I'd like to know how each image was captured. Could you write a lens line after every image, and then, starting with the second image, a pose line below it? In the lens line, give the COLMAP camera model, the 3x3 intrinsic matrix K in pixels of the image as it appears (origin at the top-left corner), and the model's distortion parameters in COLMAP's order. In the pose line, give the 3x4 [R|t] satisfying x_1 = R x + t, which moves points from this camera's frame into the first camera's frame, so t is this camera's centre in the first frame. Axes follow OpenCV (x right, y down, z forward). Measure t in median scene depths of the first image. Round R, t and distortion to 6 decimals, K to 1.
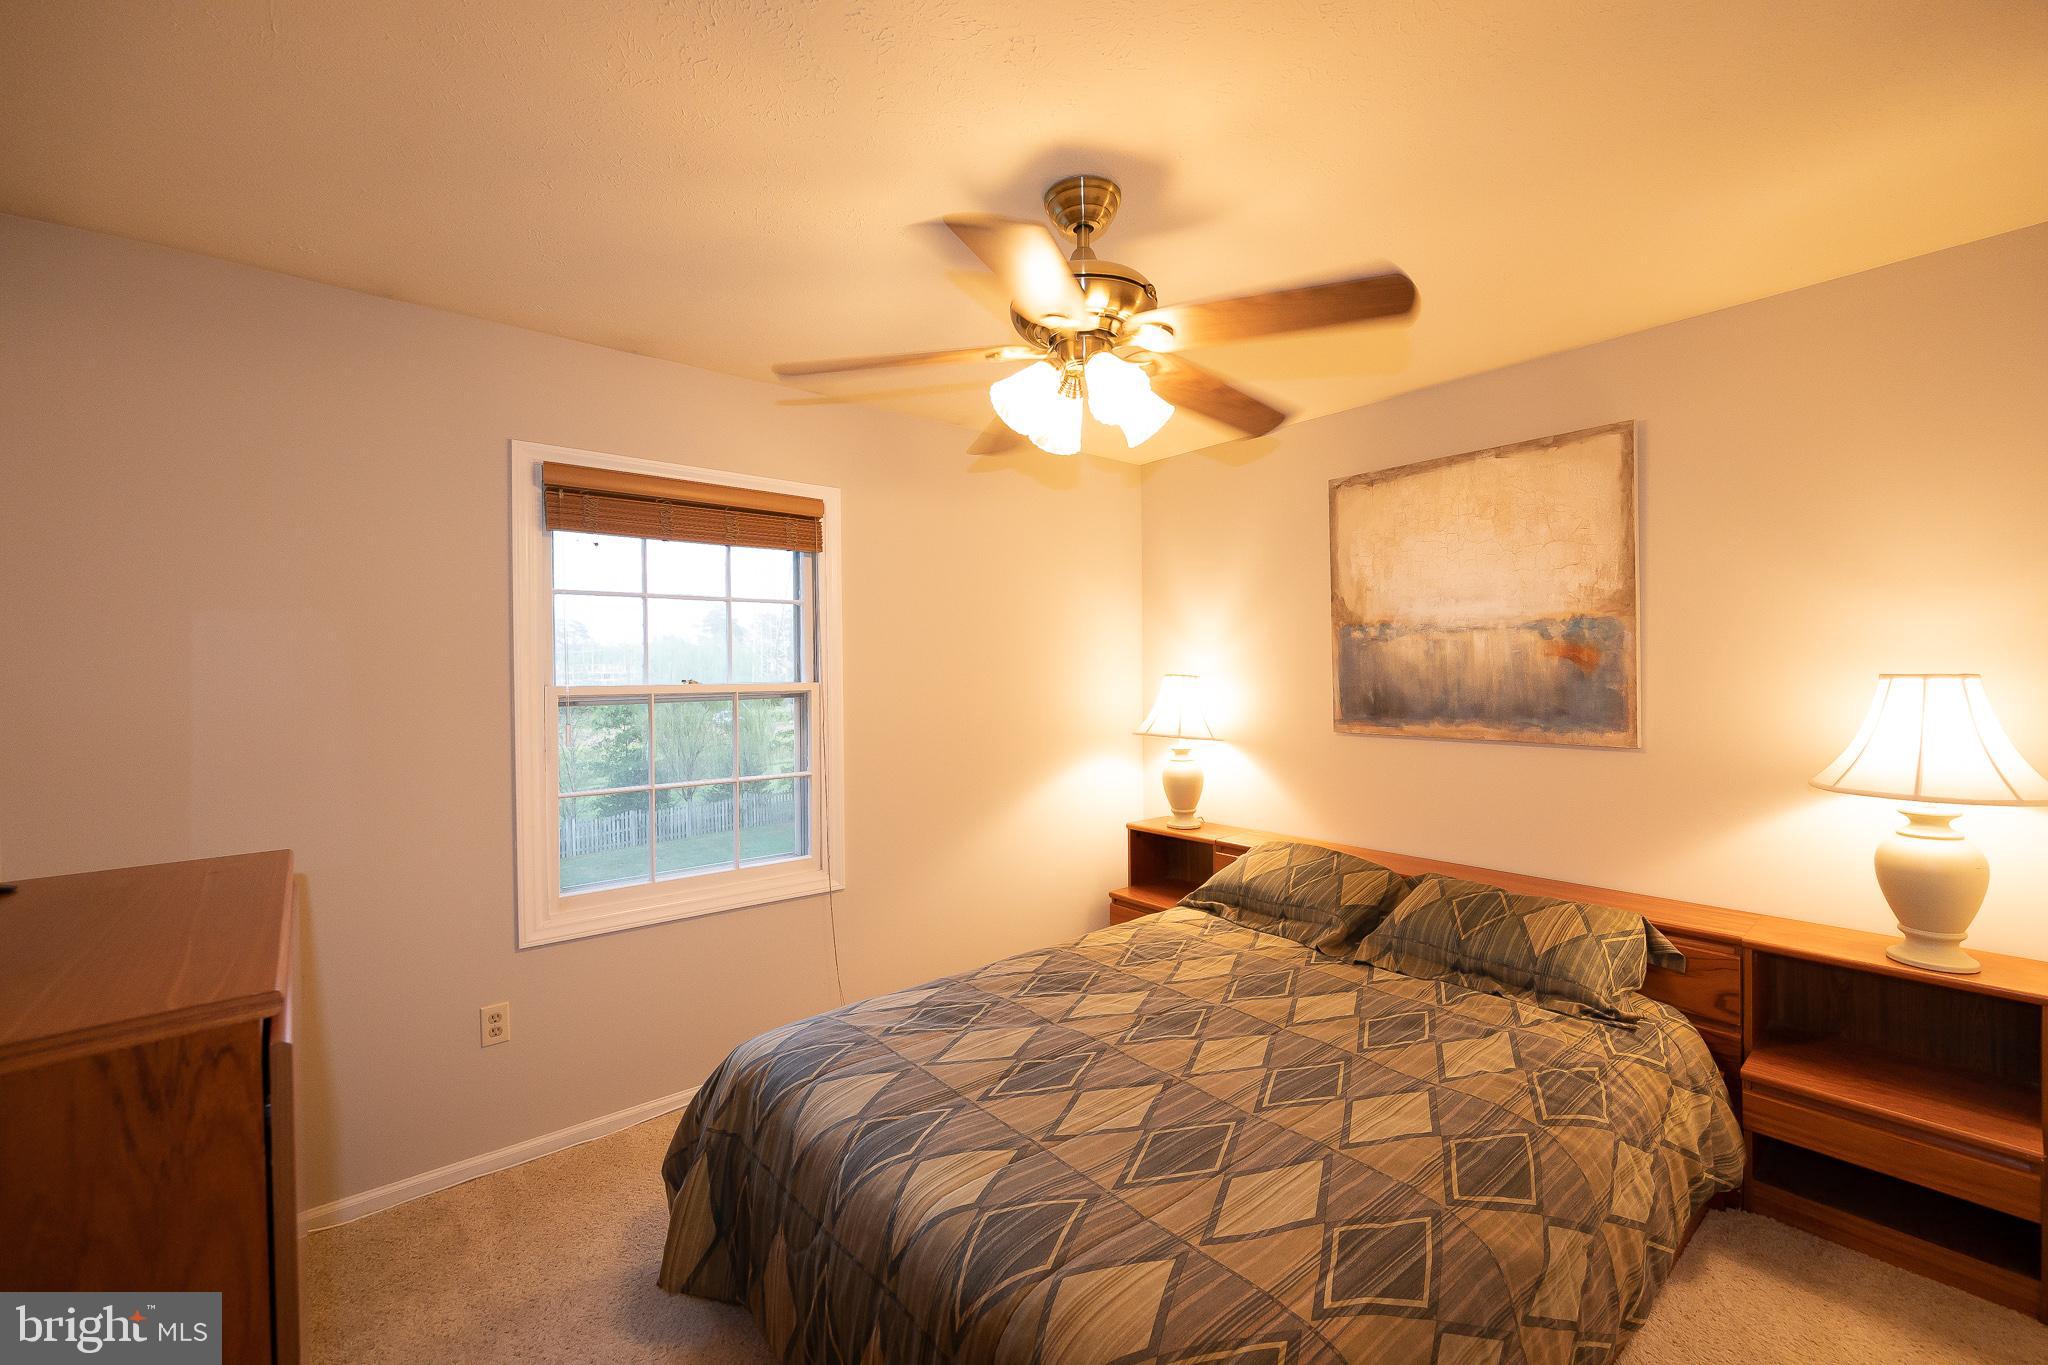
lens RADIAL K [[813.0, 0, 1027.8], [0, 813.0, 675.7], [0, 0, 1]] dist [-0.002495, 0.001448]
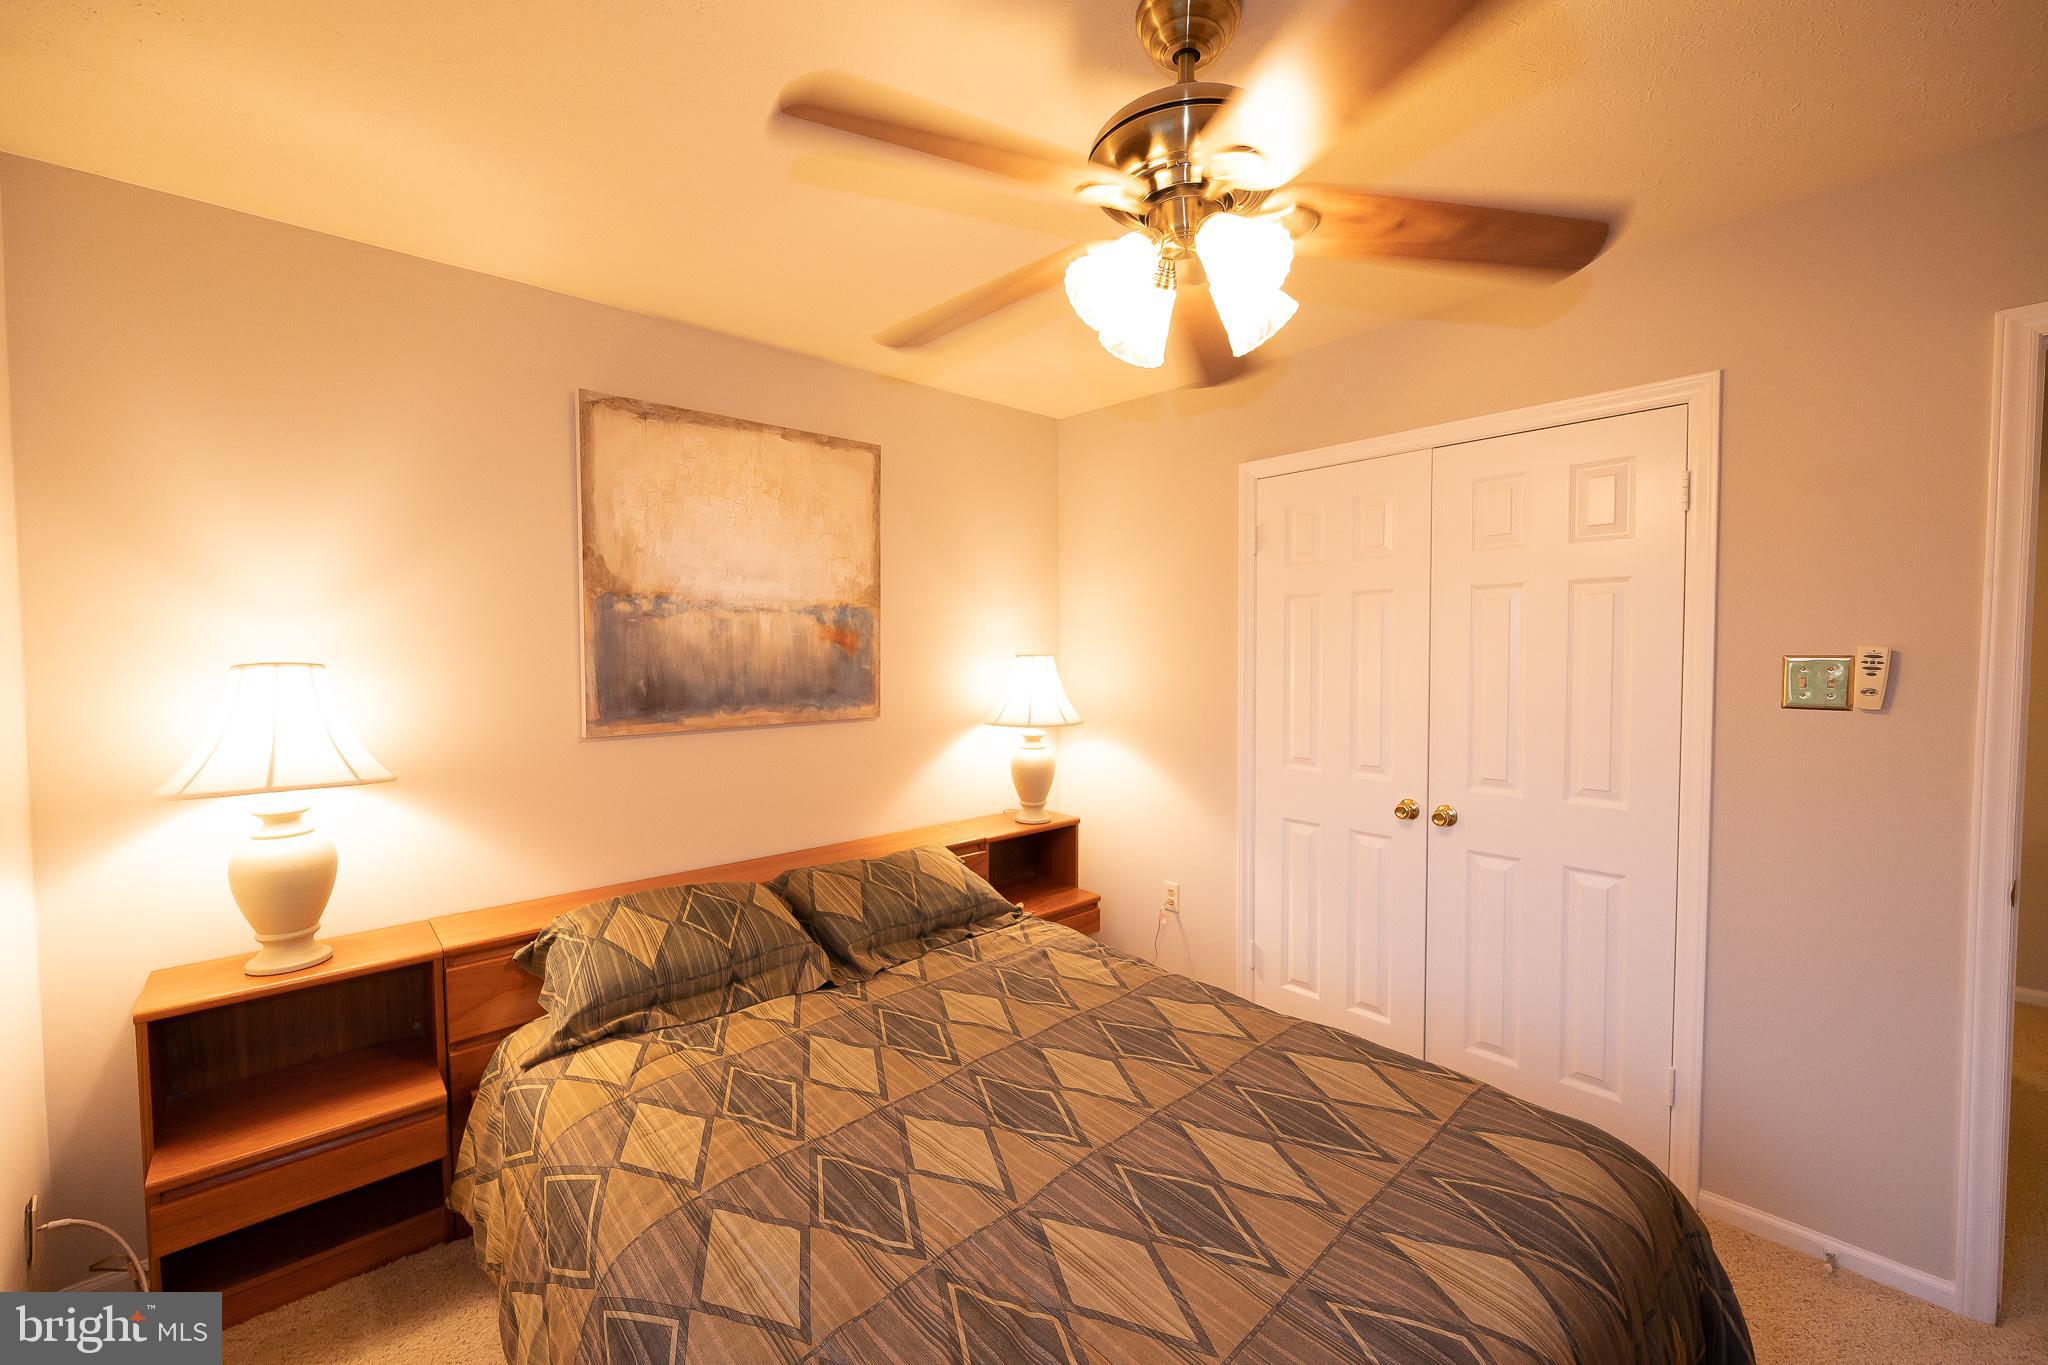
lens RADIAL K [[813.0, 0, 1030.7], [0, 813.0, 677.2], [0, 0, 1]] dist [-0.002495, 0.001448]
pose [[-0.040818, -0.026141, 0.998825, -0.423222], [0.013003, 0.999559, 0.026692, 0.000244], [-0.999082, 0.014077, -0.040460, 0.729016]]
